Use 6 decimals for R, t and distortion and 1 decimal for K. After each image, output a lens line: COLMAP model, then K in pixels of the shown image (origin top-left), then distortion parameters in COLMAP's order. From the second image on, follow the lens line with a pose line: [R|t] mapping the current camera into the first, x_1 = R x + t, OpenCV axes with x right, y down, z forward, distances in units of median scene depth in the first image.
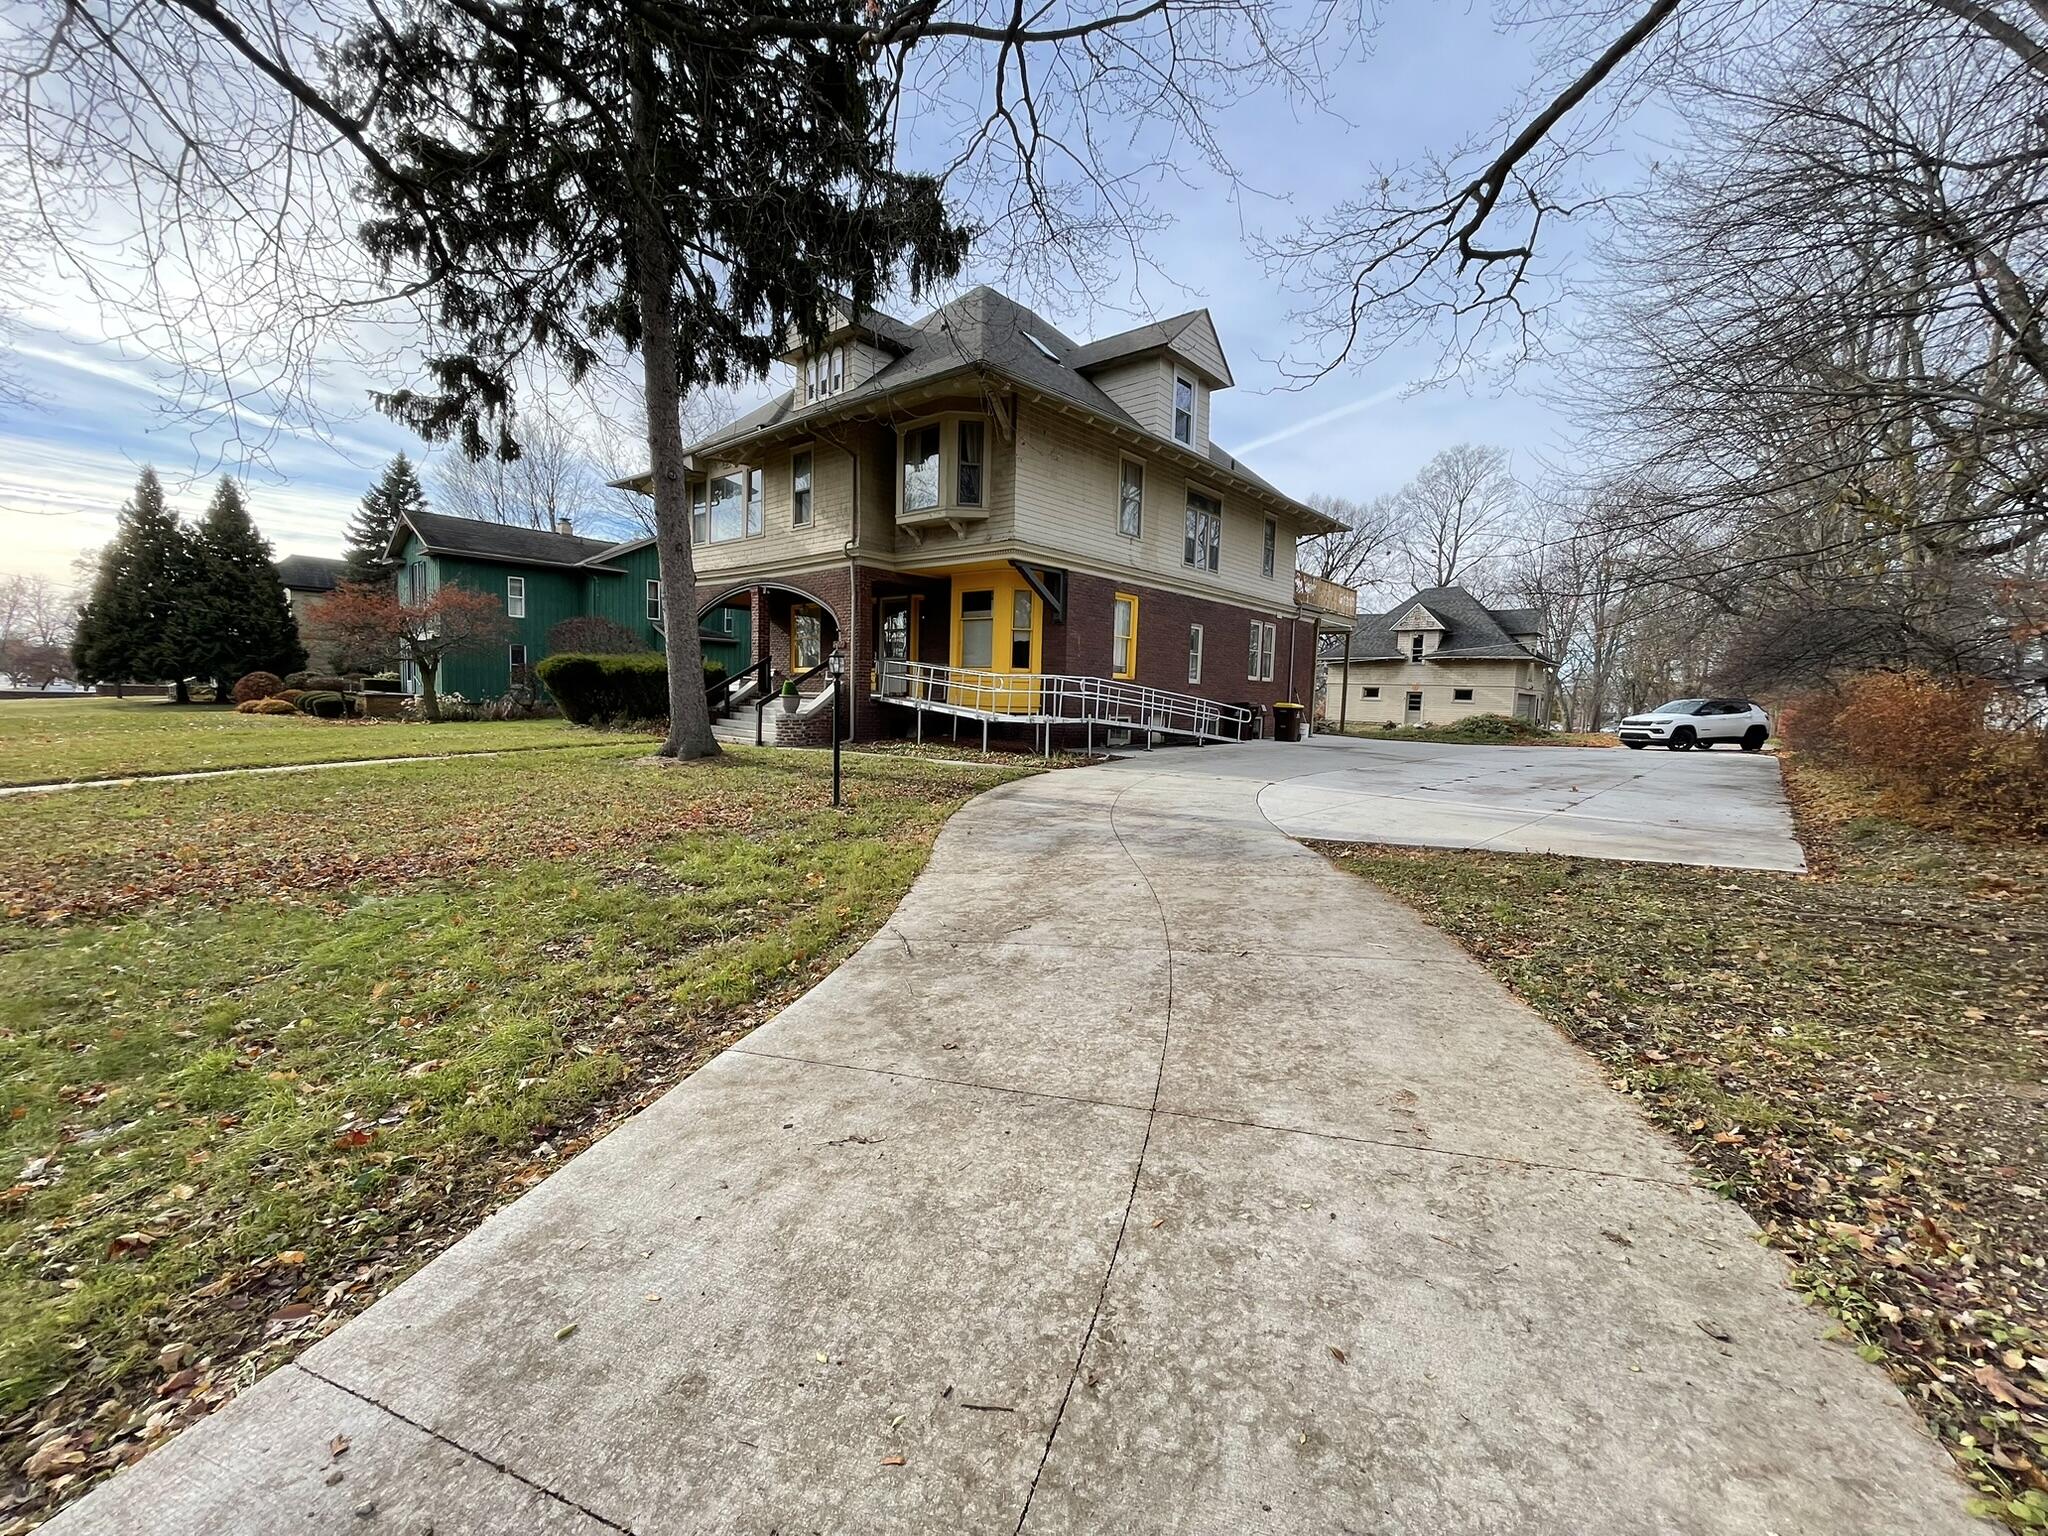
lens RADIAL K [[827.2, 0, 1033.2], [0, 827.2, 774.9], [0, 0, 1]] dist [0.003615, -0.000062]
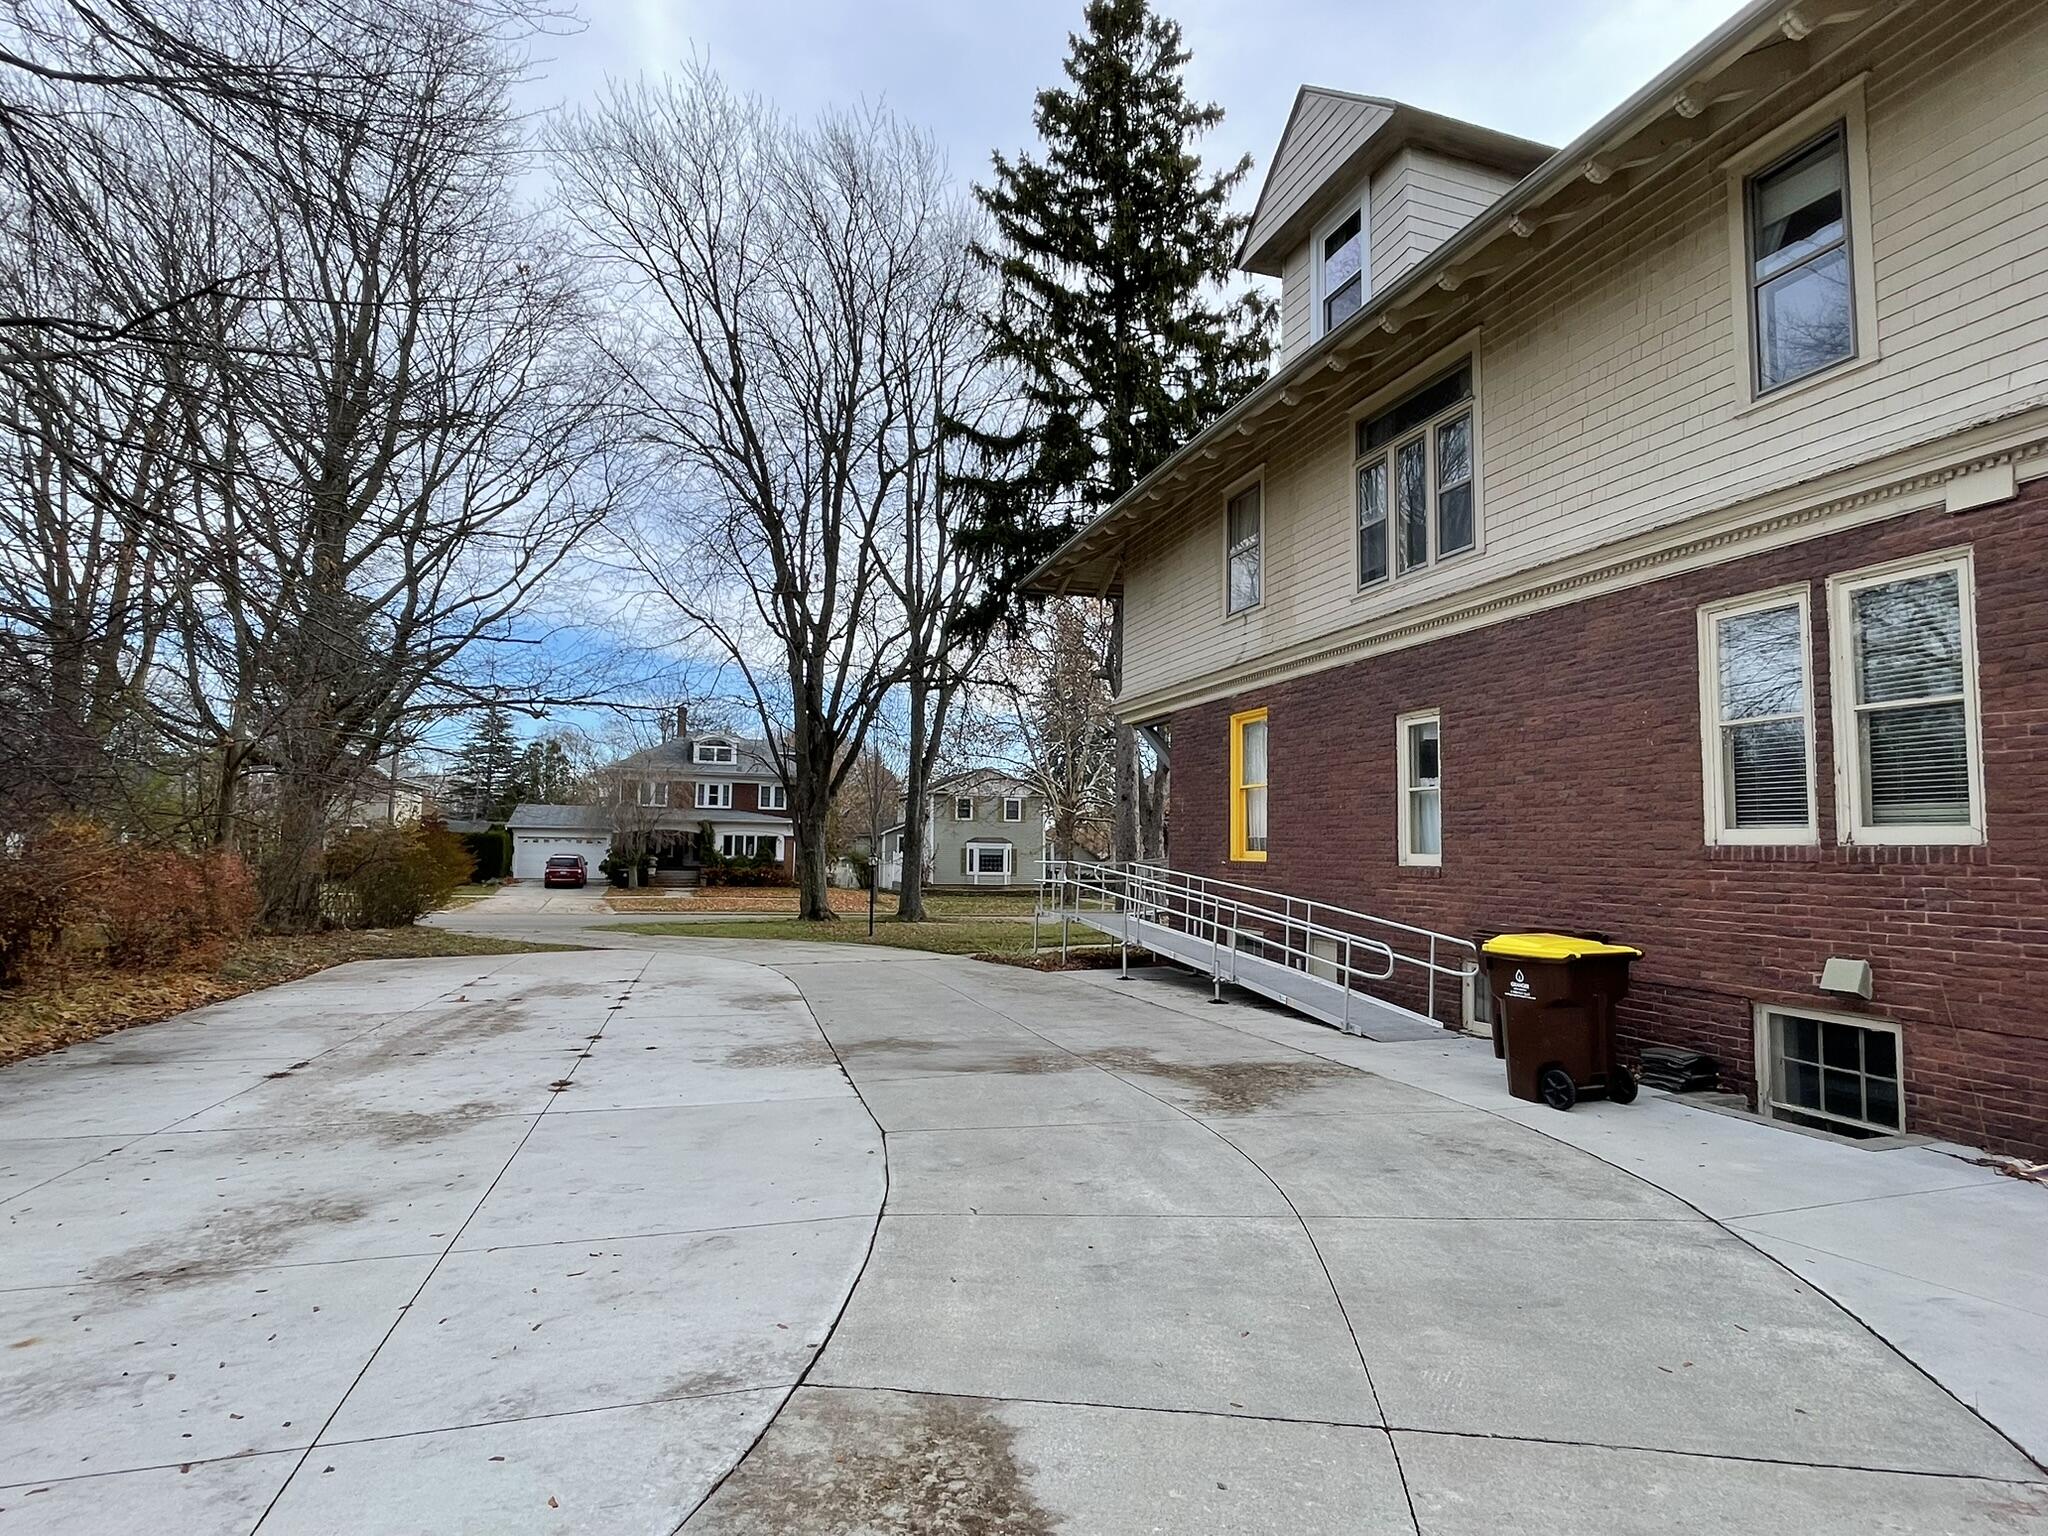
lens RADIAL K [[1046.3, 0, 1025.7], [0, 1046.3, 764.5], [0, 0, 1]] dist [-0.006595, 0.000348]
pose [[-0.510978, -0.113456, -0.852073, 0.817011], [-0.117750, 0.991146, -0.061361, -0.124069], [0.851491, 0.068977, -0.519813, 1.280207]]
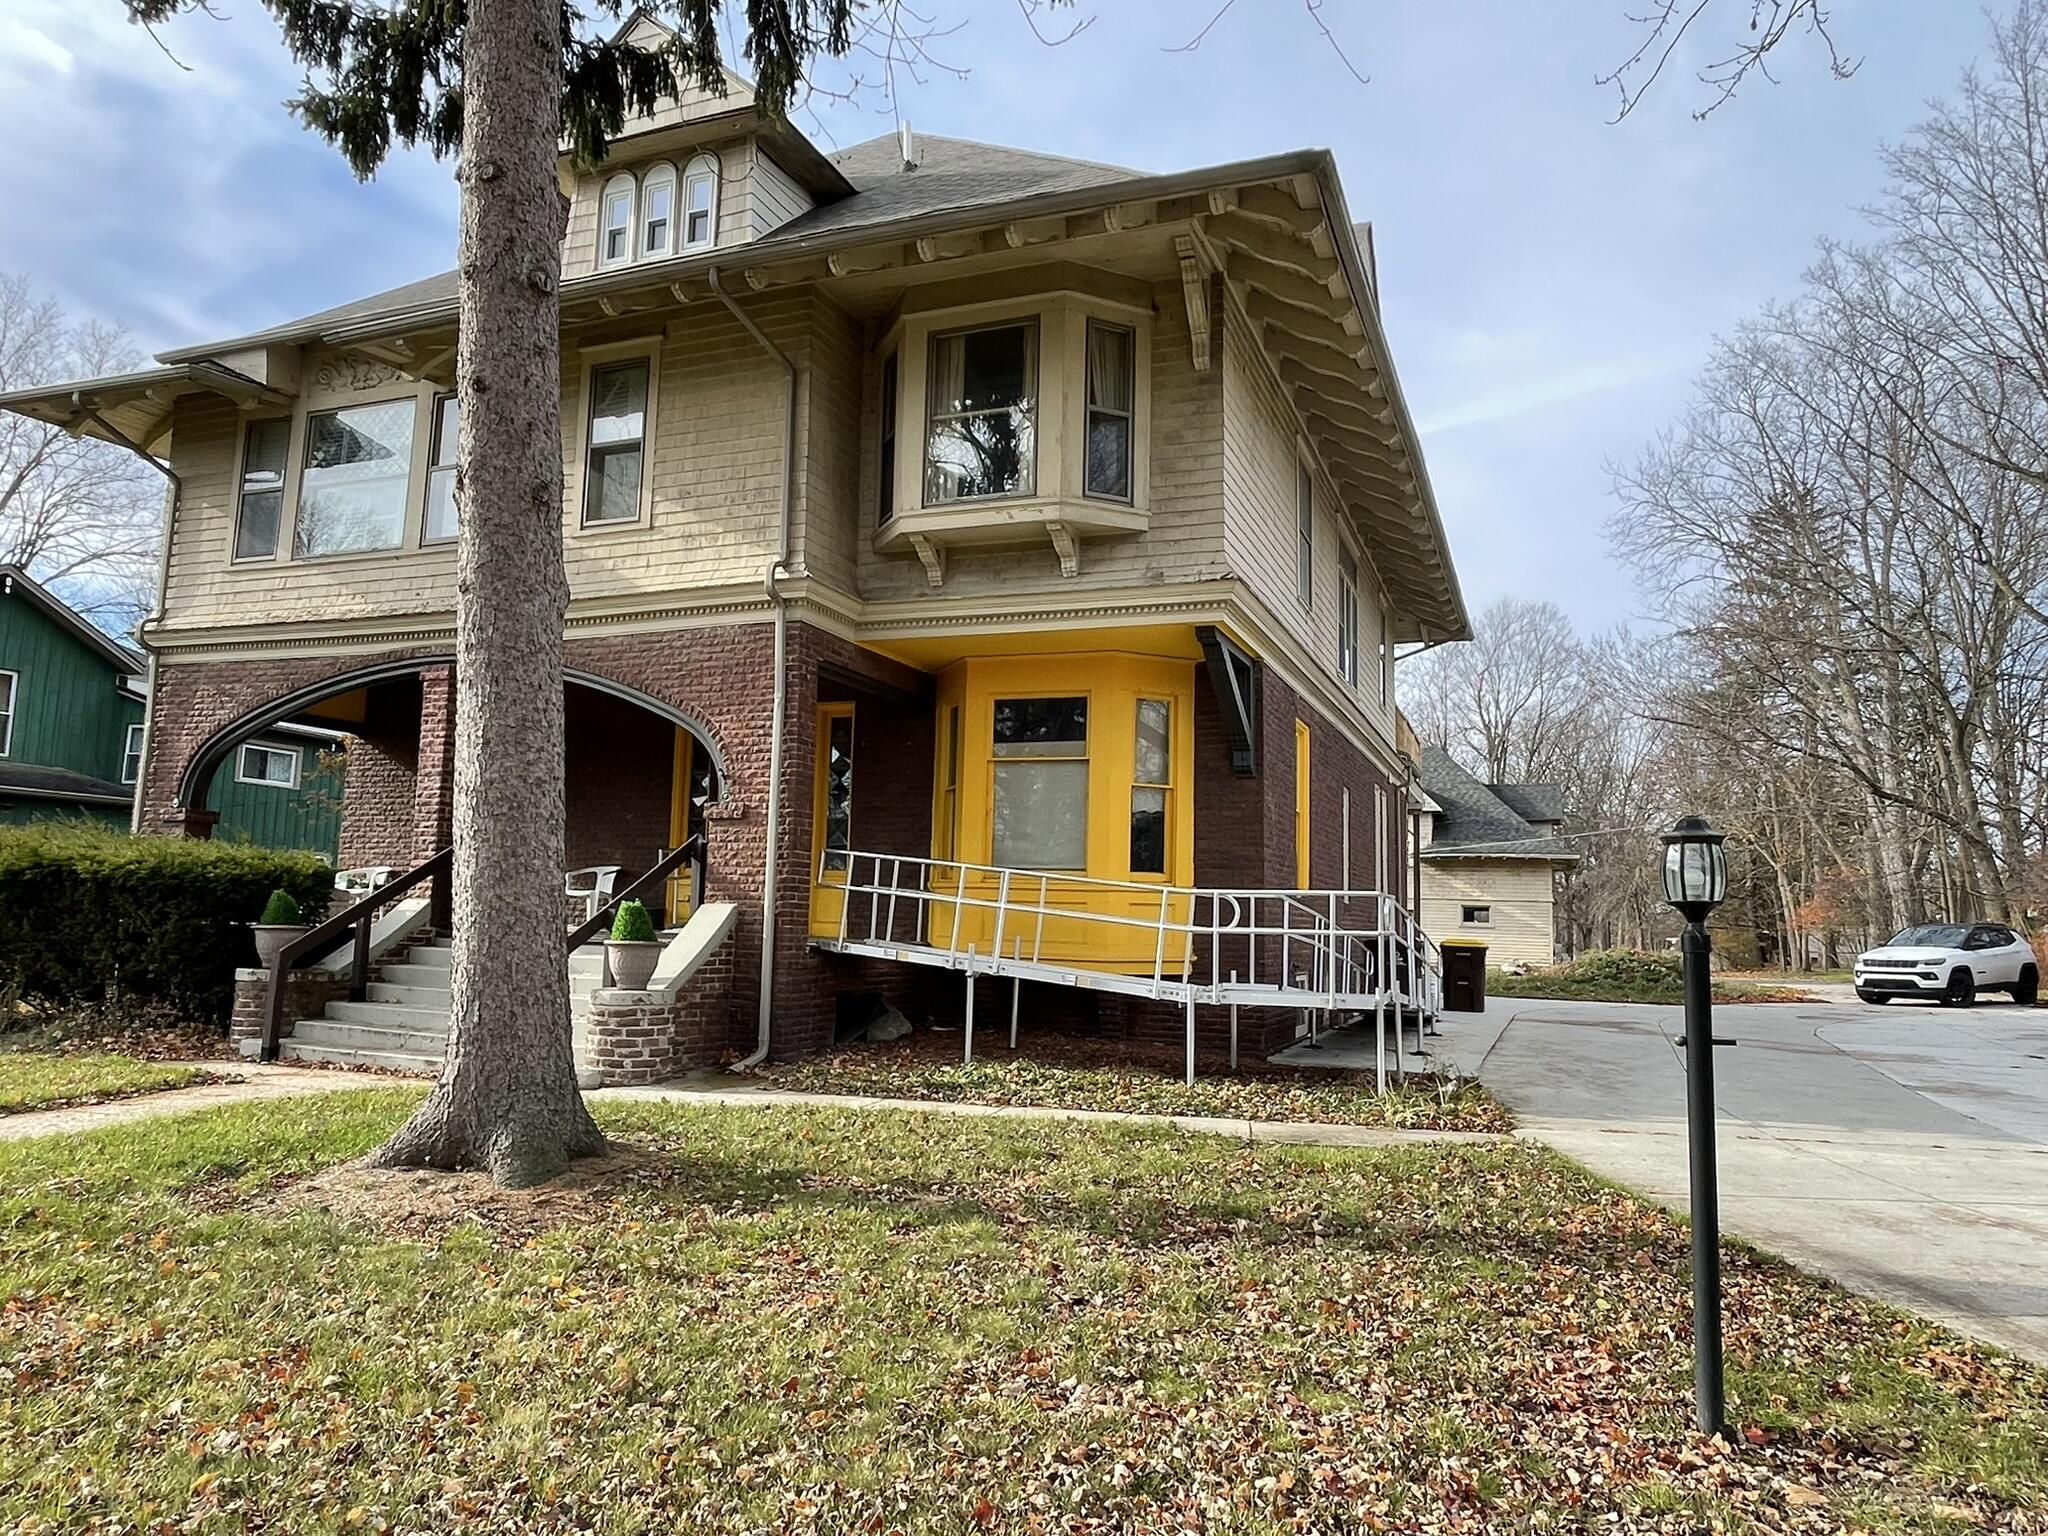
lens RADIAL K [[1334.2, 0, 1028.8], [0, 1334.2, 767.6], [0, 0, 1]] dist [-0.005223, -0.001935]
pose [[0.942971, 0.031397, 0.331390, -0.303244], [0.035973, 0.980100, -0.195219, -0.046696], [-0.330925, 0.196007, 0.923076, 0.348501]]
